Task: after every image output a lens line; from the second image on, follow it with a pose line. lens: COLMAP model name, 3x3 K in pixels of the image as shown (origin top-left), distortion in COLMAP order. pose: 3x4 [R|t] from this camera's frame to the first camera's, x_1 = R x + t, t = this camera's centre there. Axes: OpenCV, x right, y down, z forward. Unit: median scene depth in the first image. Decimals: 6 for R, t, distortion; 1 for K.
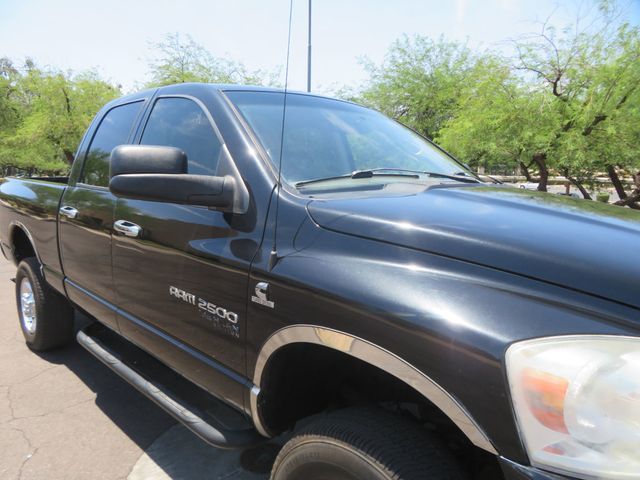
lens RADIAL K [[444.4, 0, 319.0], [0, 444.4, 237.5], [0, 0, 1]] dist [-0.017848, 0.001060]
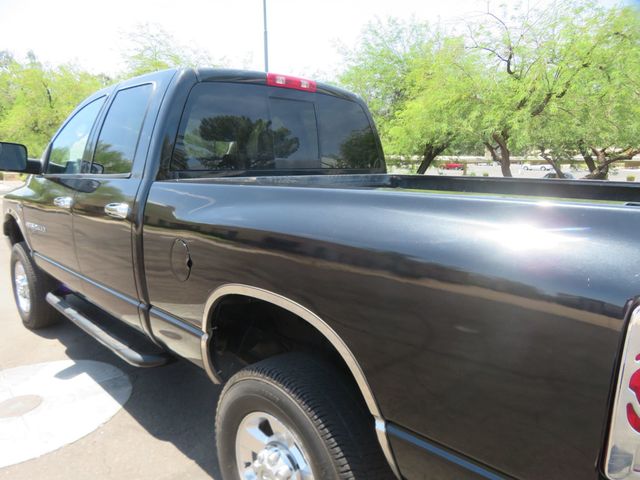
lens RADIAL K [[453.7, 0, 320.8], [0, 453.7, 261.7], [0, 0, 1]] dist [-0.014345, -0.002792]
pose [[0.999518, -0.016936, -0.026008, 0.103160], [0.018703, 0.997423, 0.069270, 0.030586], [0.024768, -0.069723, 0.997259, -0.079565]]
